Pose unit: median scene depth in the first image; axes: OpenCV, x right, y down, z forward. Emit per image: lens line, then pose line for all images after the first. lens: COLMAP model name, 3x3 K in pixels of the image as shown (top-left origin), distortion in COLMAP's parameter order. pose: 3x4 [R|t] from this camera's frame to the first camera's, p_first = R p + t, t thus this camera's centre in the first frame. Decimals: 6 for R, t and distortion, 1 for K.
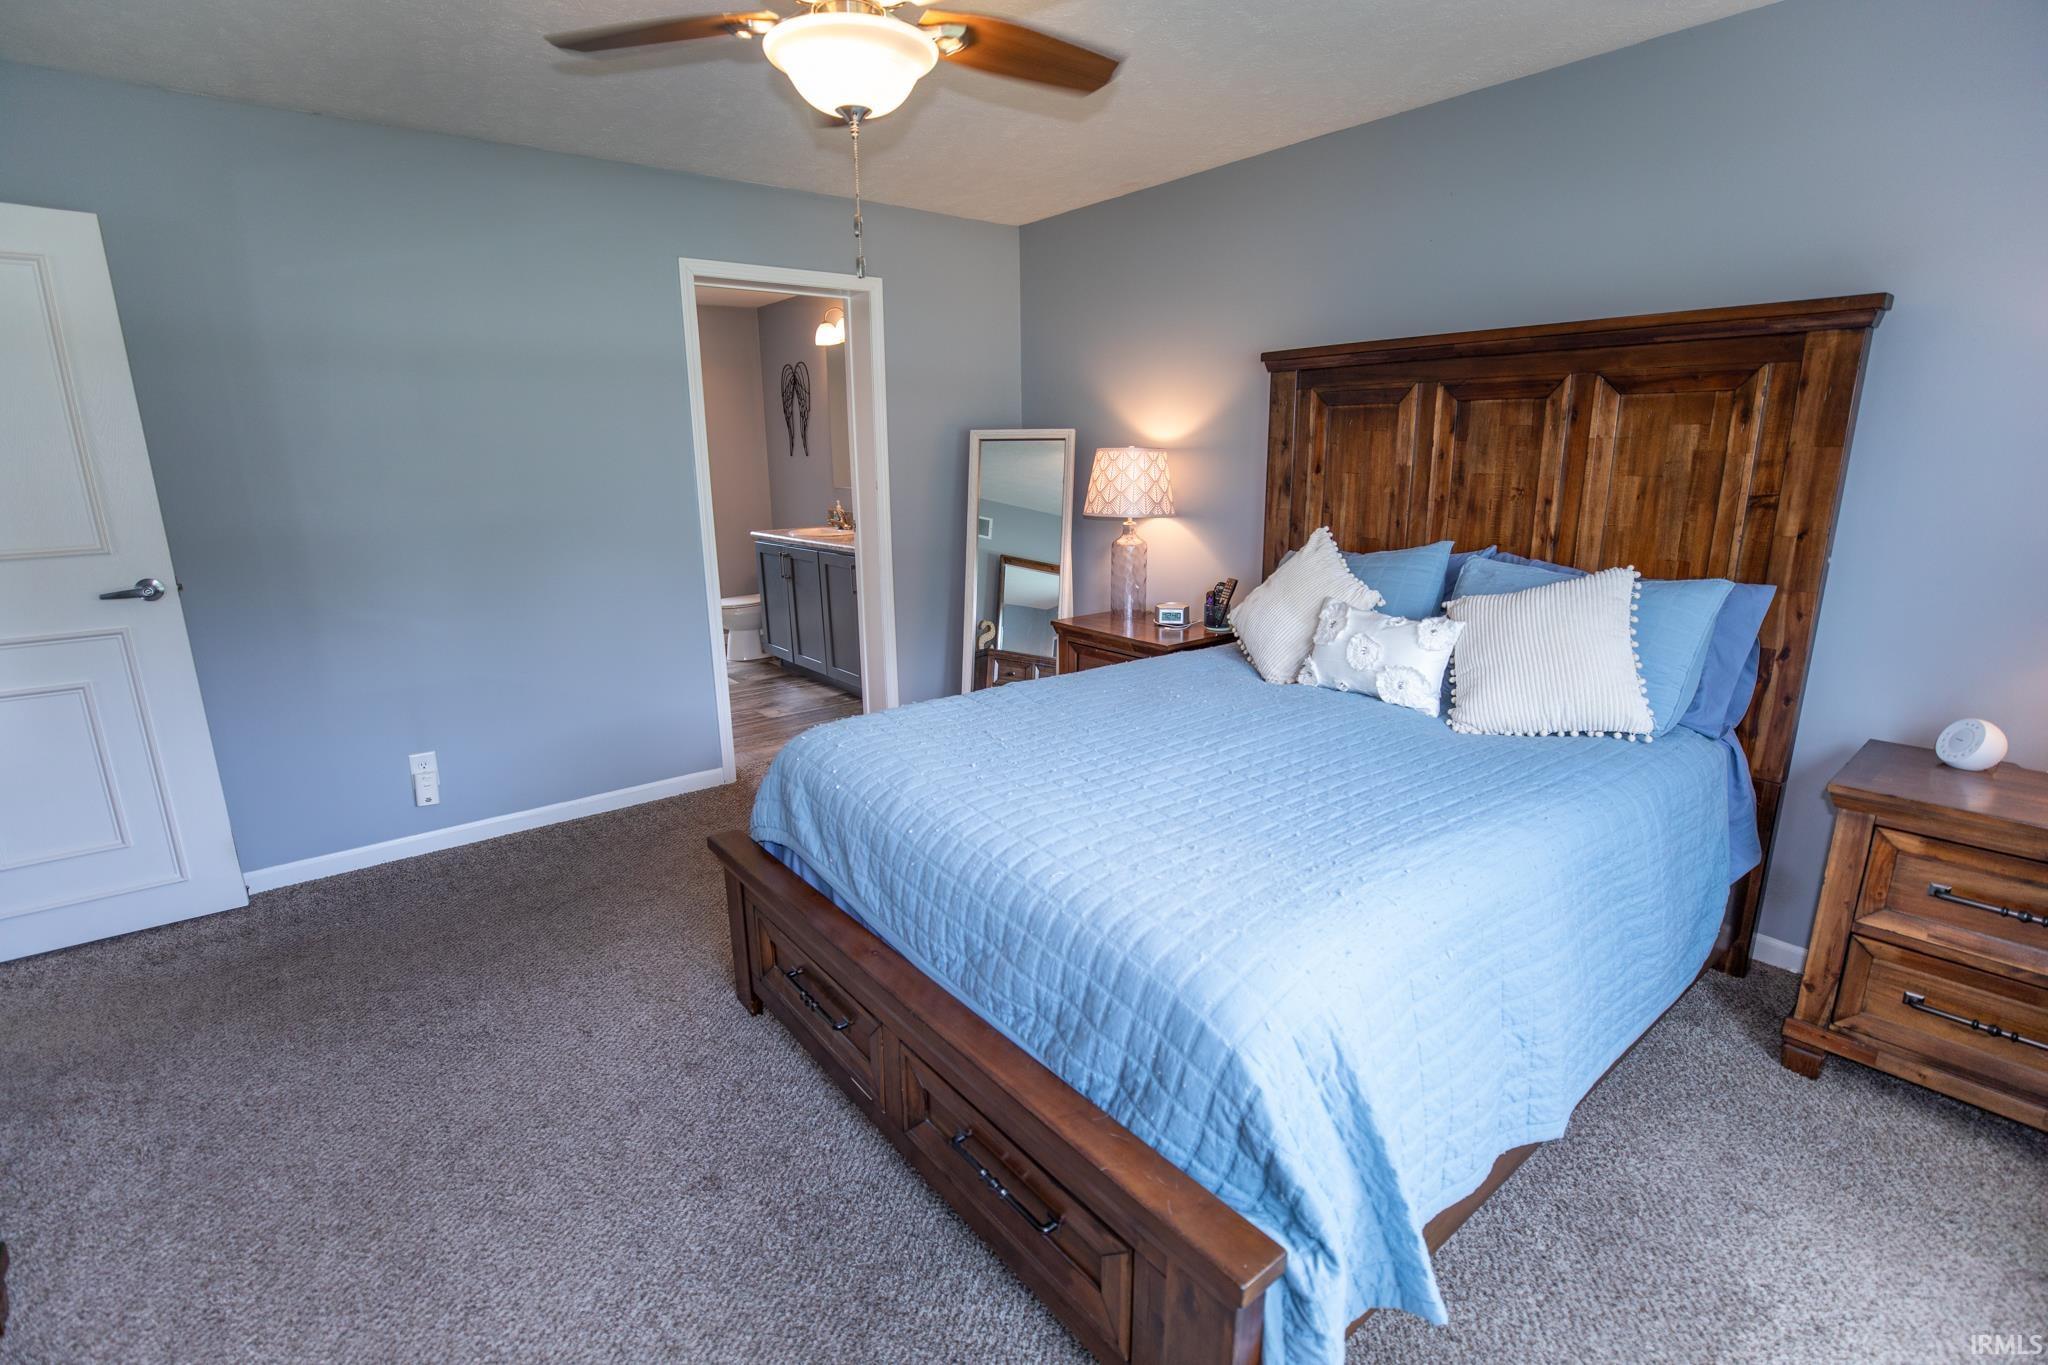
lens RADIAL K [[940.6, 0, 1024.0], [0, 940.6, 682.5], [0, 0, 1]] dist [-0.004708, -0.000323]
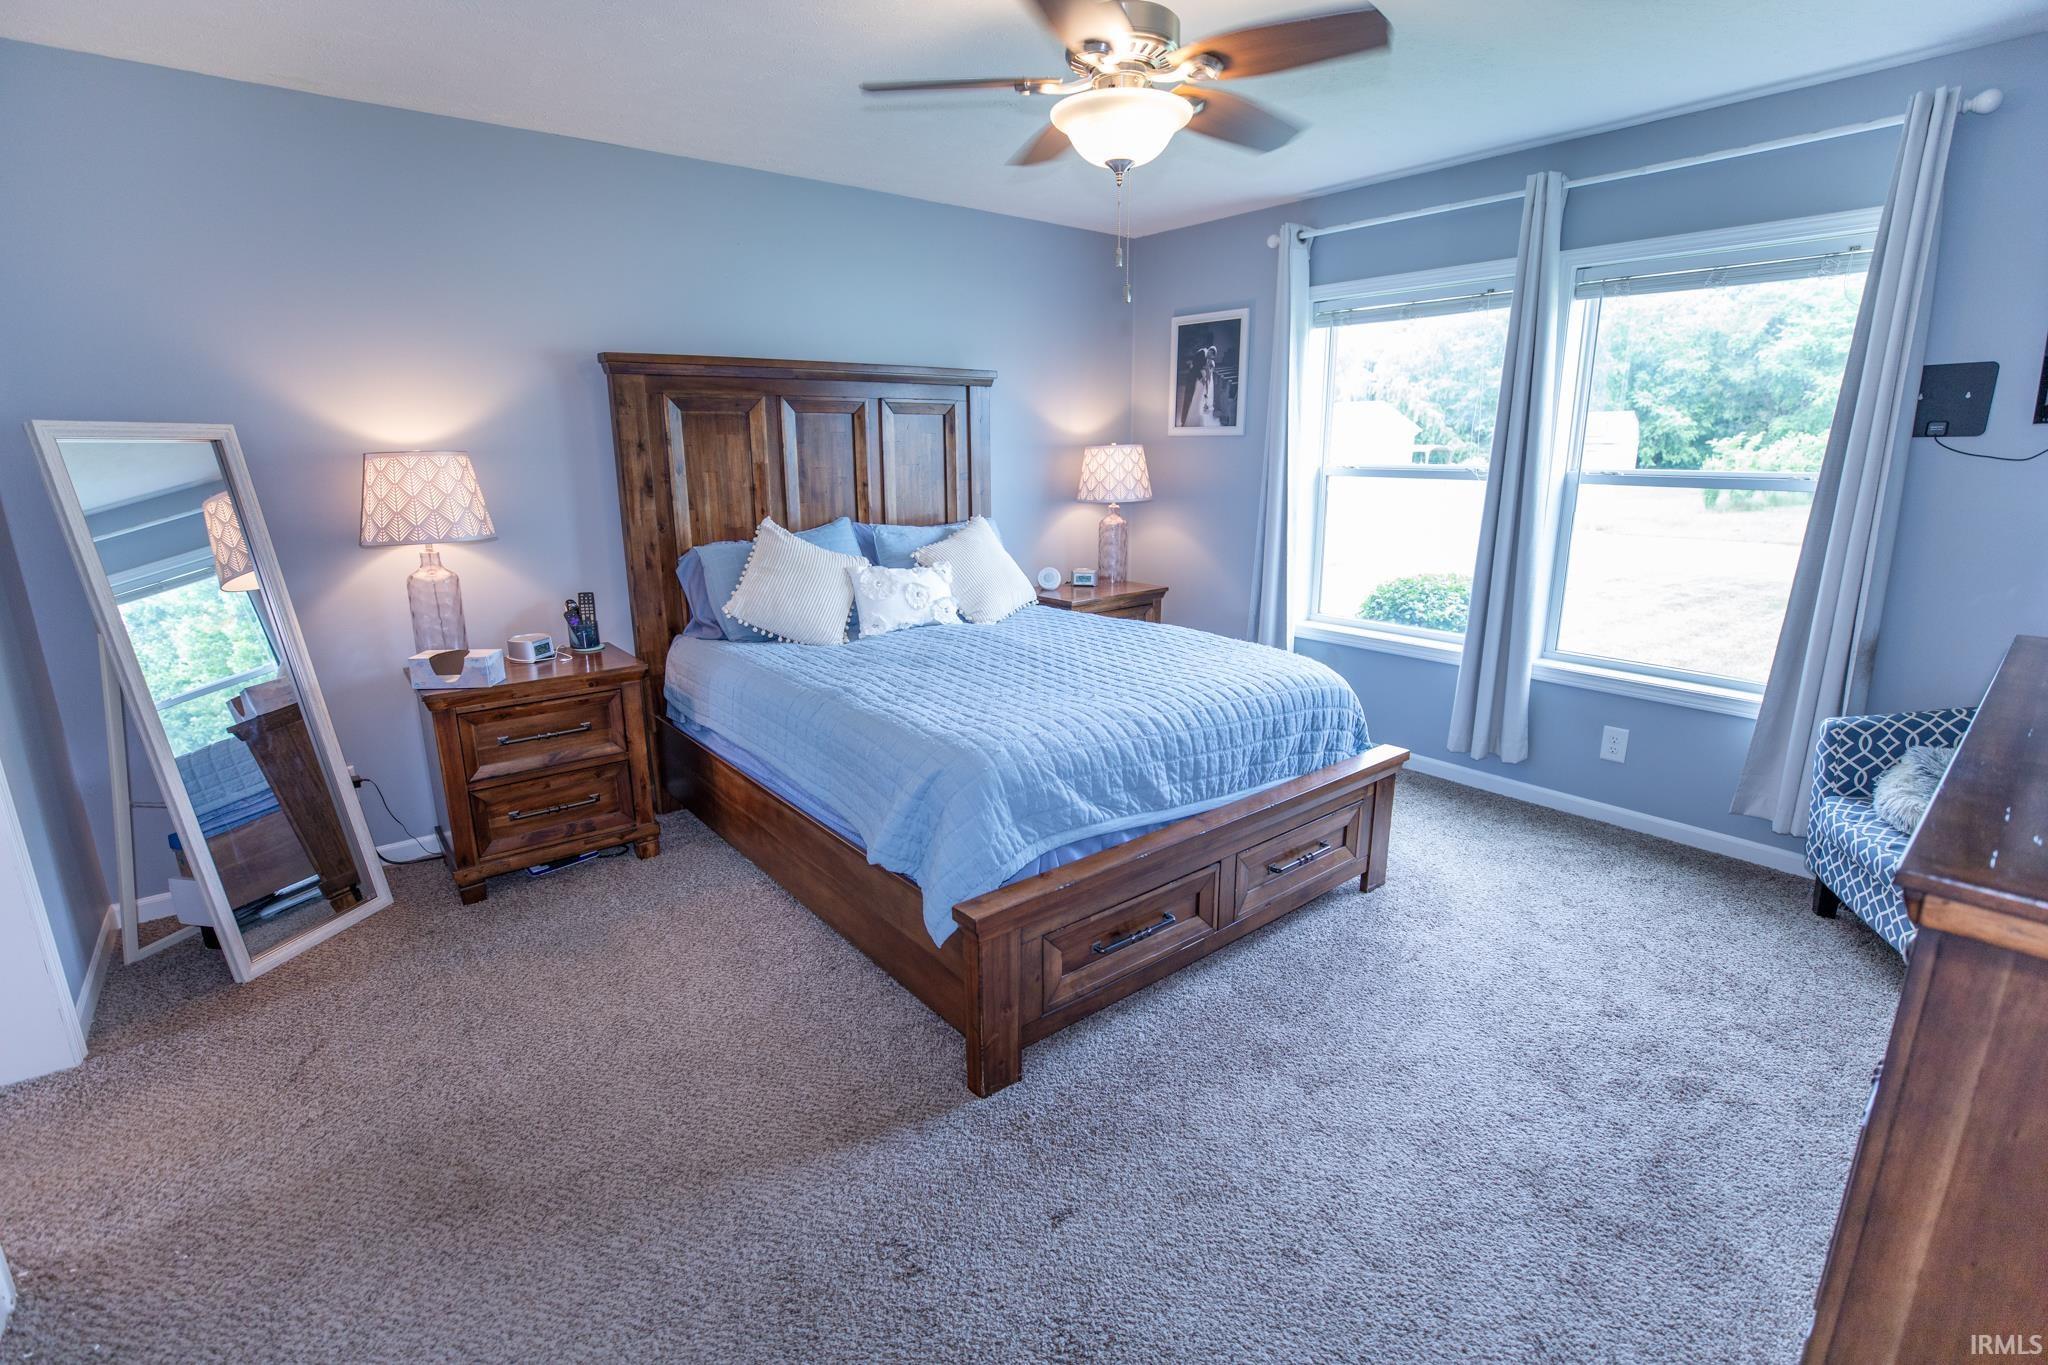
lens RADIAL K [[940.6, 0, 1024.0], [0, 940.6, 682.5], [0, 0, 1]] dist [-0.004708, -0.000323]
pose [[-0.003262, -0.243367, 0.969929, -0.809511], [0.251368, 0.938591, 0.236349, -0.159559], [-0.967886, 0.244580, 0.058113, 0.640953]]
